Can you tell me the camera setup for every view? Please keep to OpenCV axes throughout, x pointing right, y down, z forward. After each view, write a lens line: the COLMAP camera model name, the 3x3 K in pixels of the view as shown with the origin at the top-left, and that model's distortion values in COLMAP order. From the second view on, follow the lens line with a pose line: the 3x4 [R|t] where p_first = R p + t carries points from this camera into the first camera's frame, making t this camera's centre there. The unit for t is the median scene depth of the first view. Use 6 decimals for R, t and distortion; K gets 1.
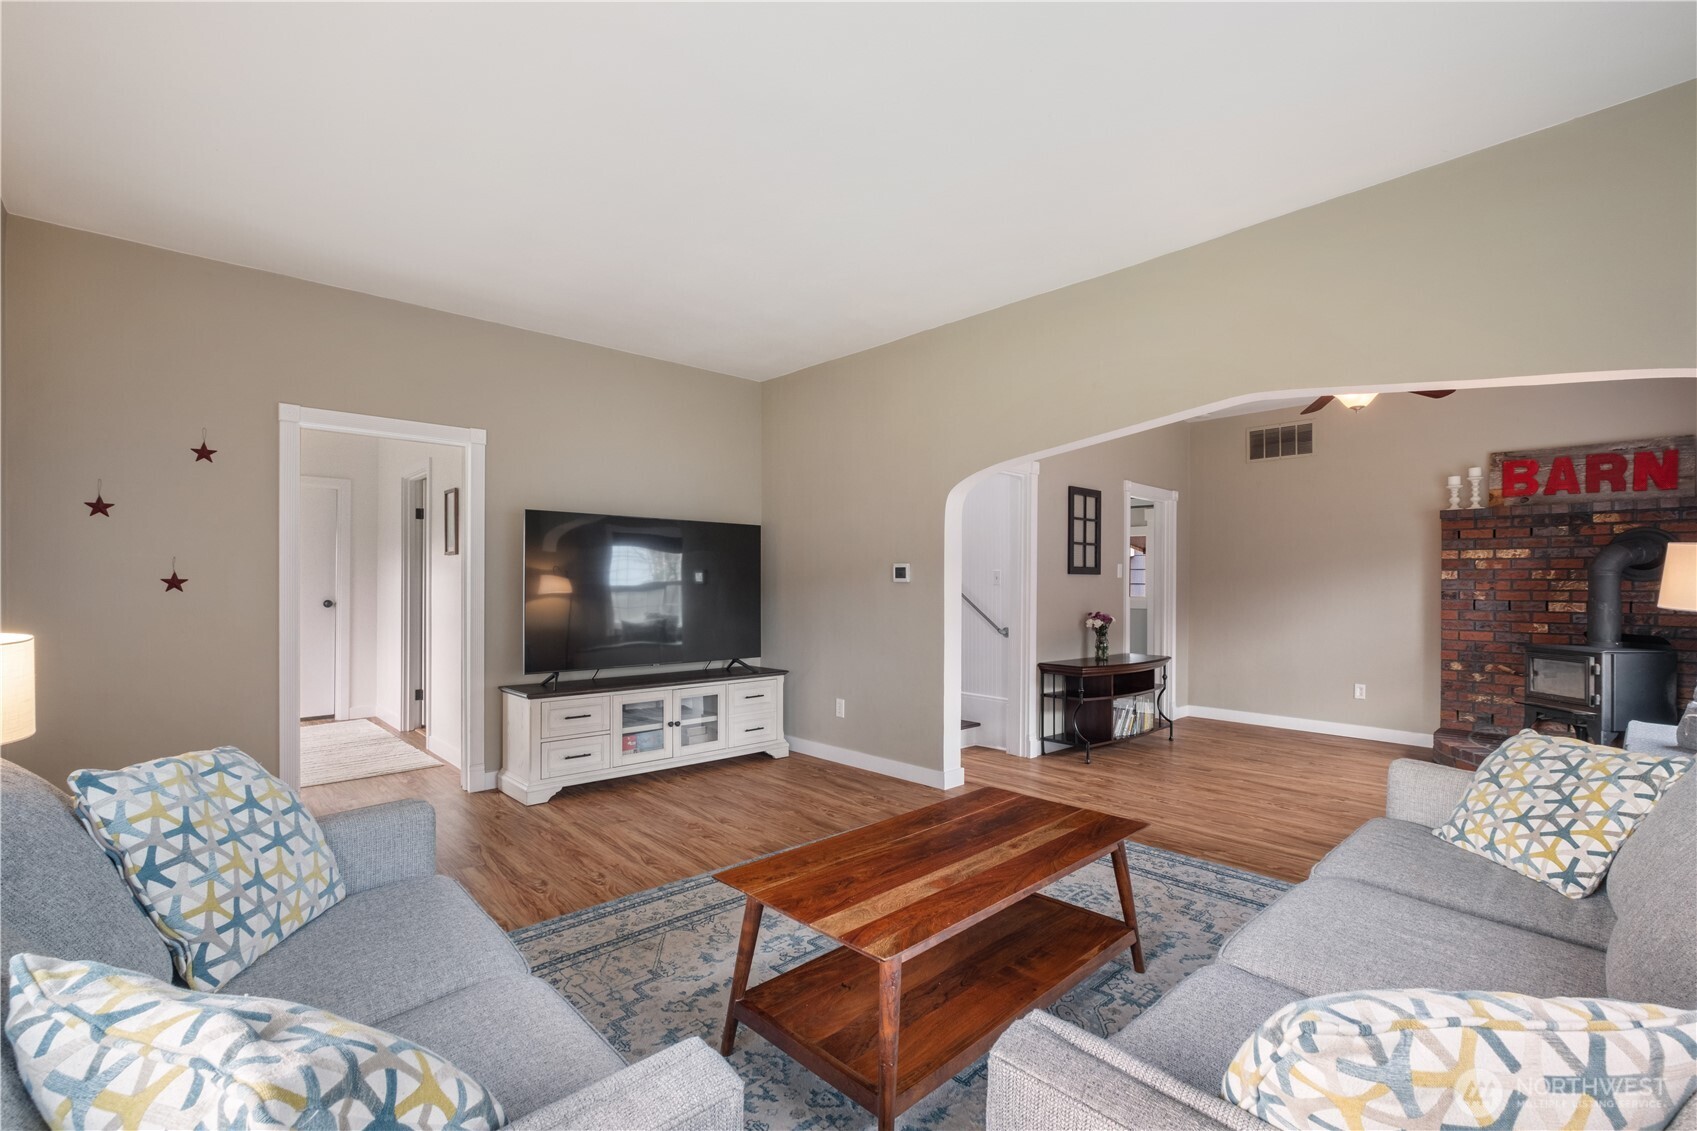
lens RADIAL K [[740.7, 0, 849.7], [0, 740.7, 566.5], [0, 0, 1]] dist [-0.001481, -0.000531]
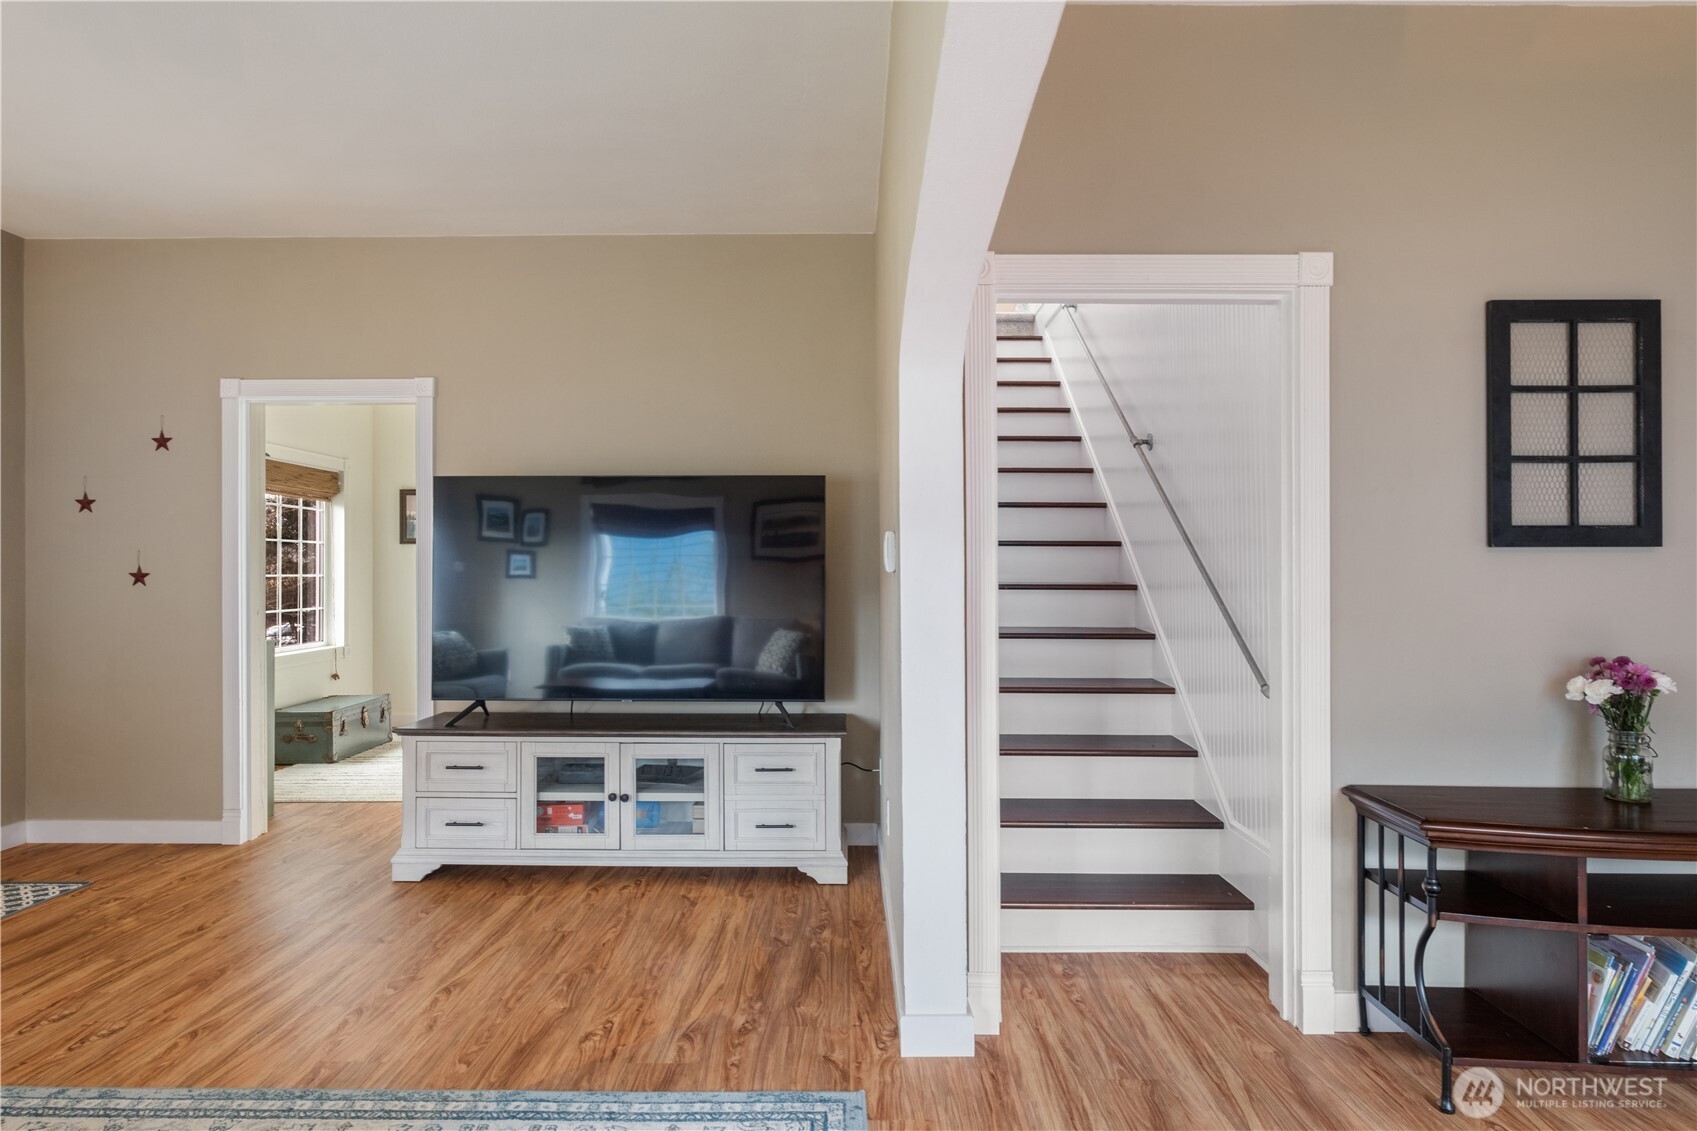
lens RADIAL K [[904.5, 0, 850.0], [0, 904.5, 559.0], [0, 0, 1]] dist [-0.001216, 0.000556]
pose [[0.736714, -0.018202, -0.675959, 0.434415], [0.016366, 0.999825, -0.009087, 0.018277], [0.676006, -0.004368, 0.736883, 0.559511]]
